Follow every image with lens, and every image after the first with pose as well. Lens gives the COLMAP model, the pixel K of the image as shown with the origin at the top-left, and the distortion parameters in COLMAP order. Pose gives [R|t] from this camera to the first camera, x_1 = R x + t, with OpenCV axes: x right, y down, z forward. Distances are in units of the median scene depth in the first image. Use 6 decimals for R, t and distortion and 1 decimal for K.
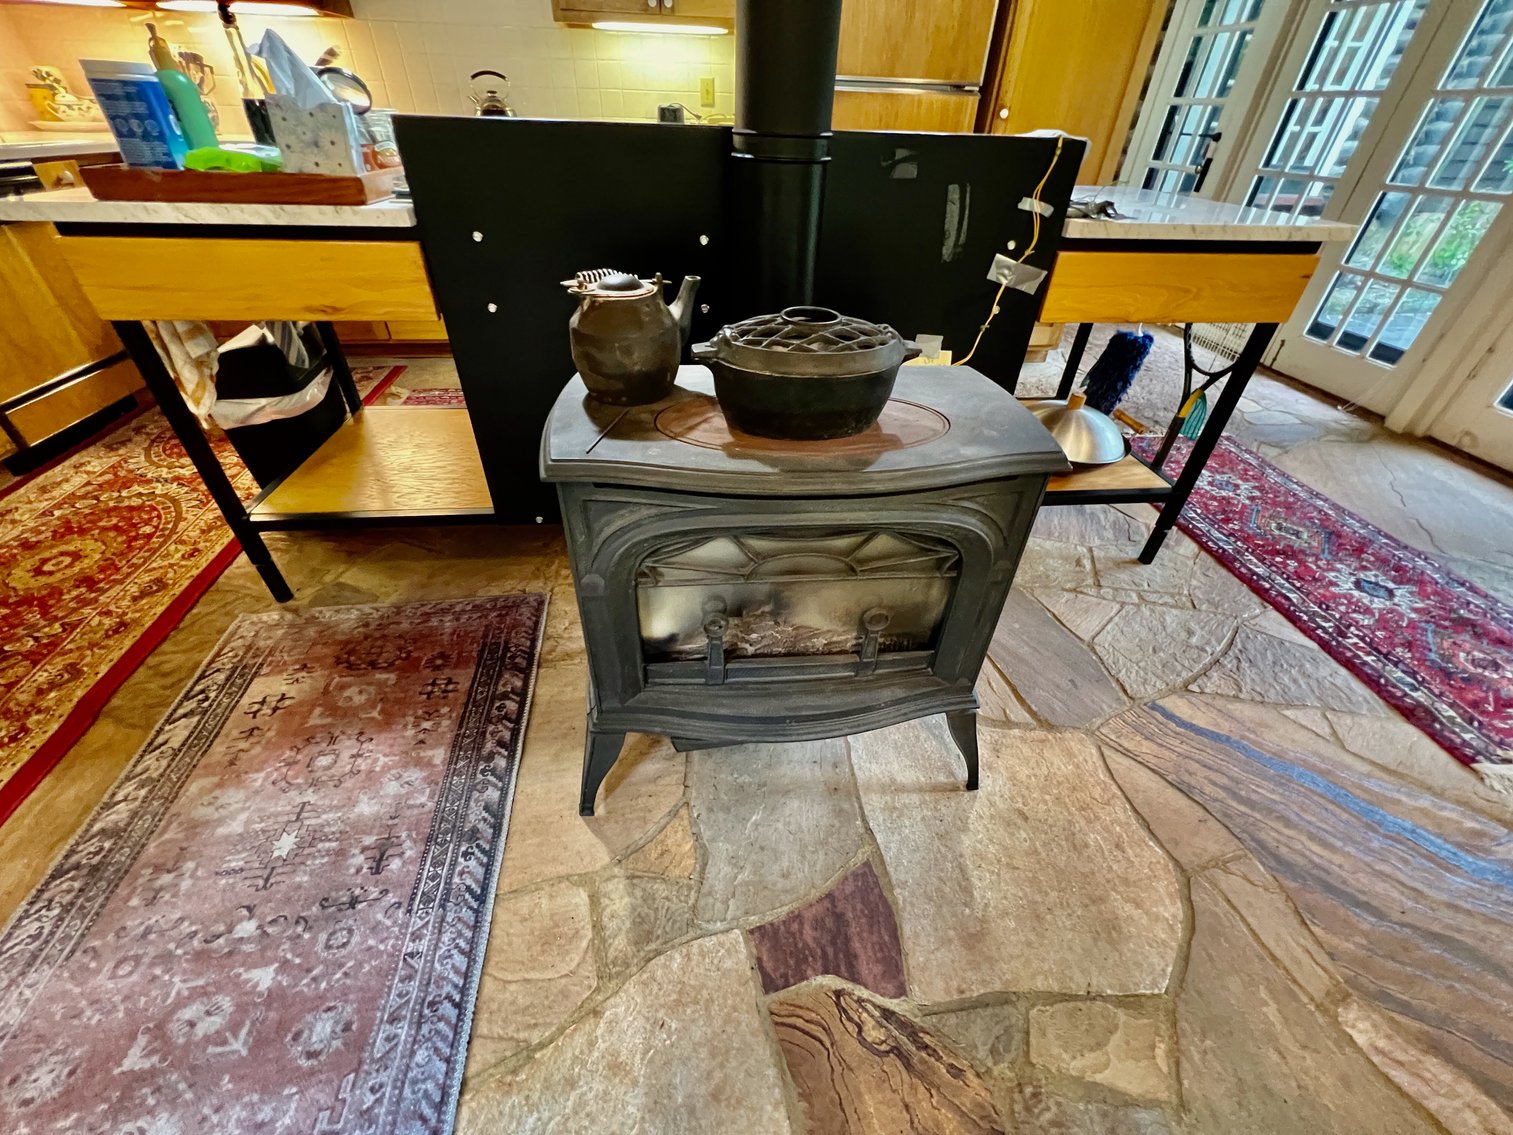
lens RADIAL K [[605.3, 0, 758.1], [0, 605.3, 566.8], [0, 0, 1]] dist [-0.003764, 0.000361]
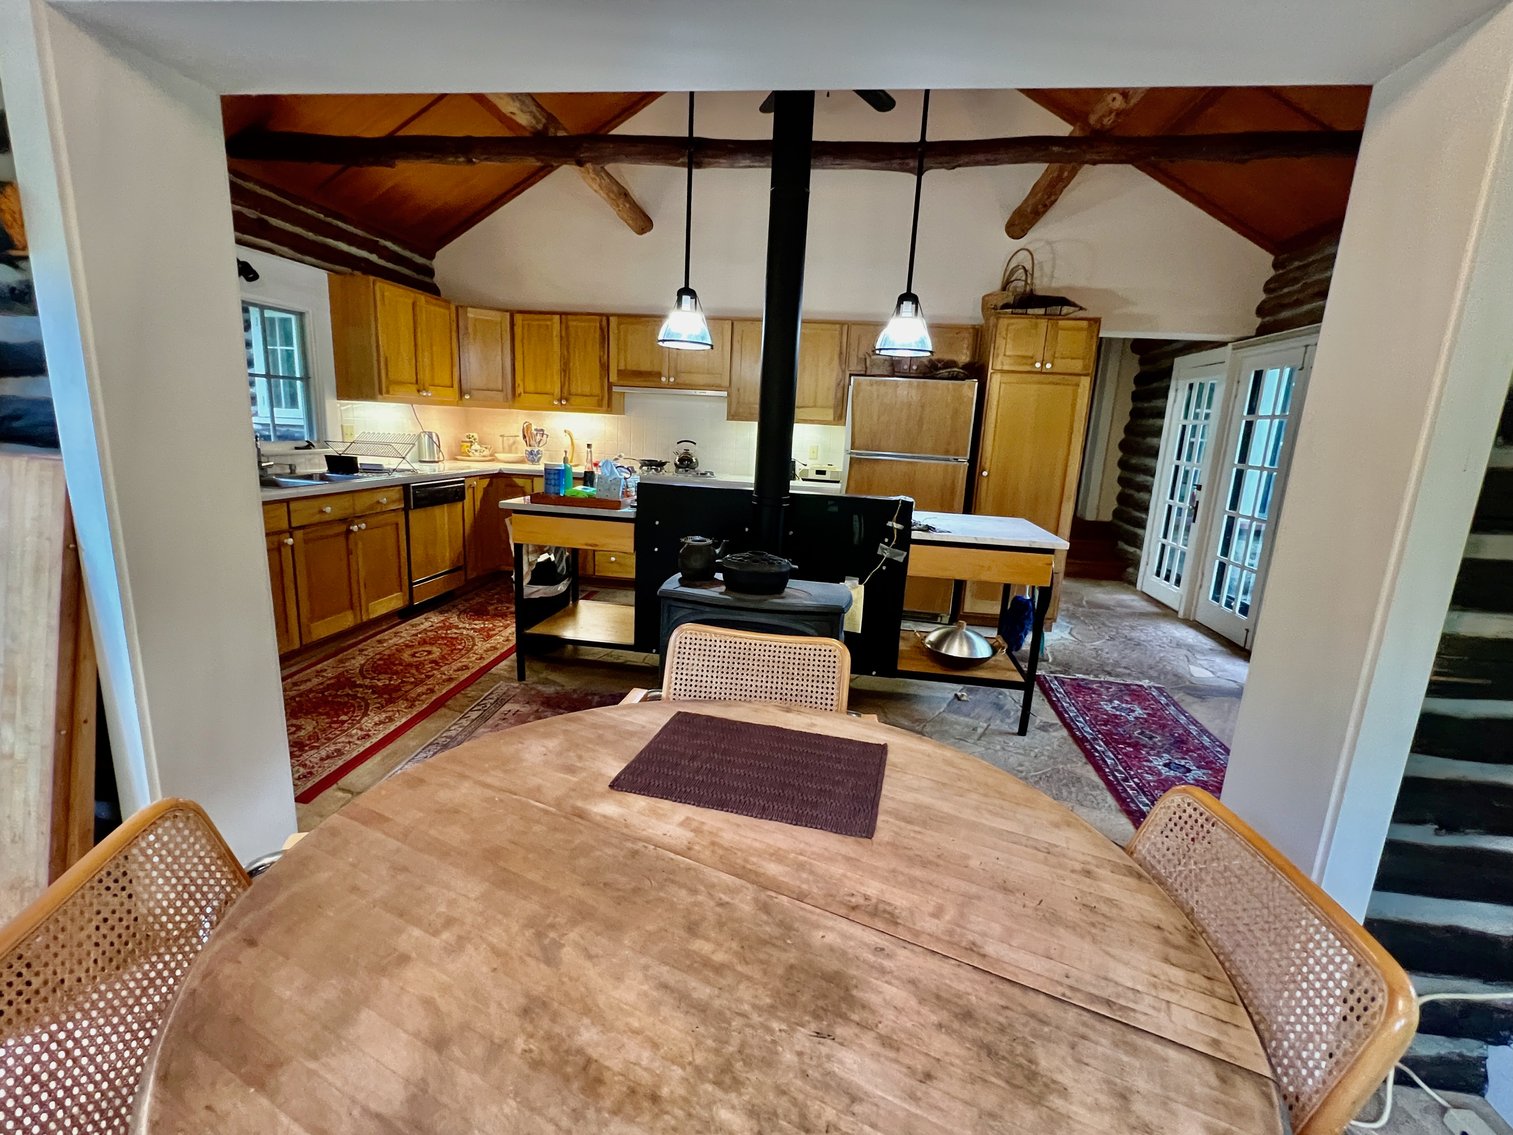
lens RADIAL K [[677.8, 0, 756.4], [0, 677.8, 566.1], [0, 0, 1]] dist [-0.002161, -0.000105]
pose [[0.966675, 0.071936, -0.245690, 0.447326], [-0.171586, 0.894297, -0.413268, 0.494840], [0.189991, 0.441653, 0.876839, -0.916977]]
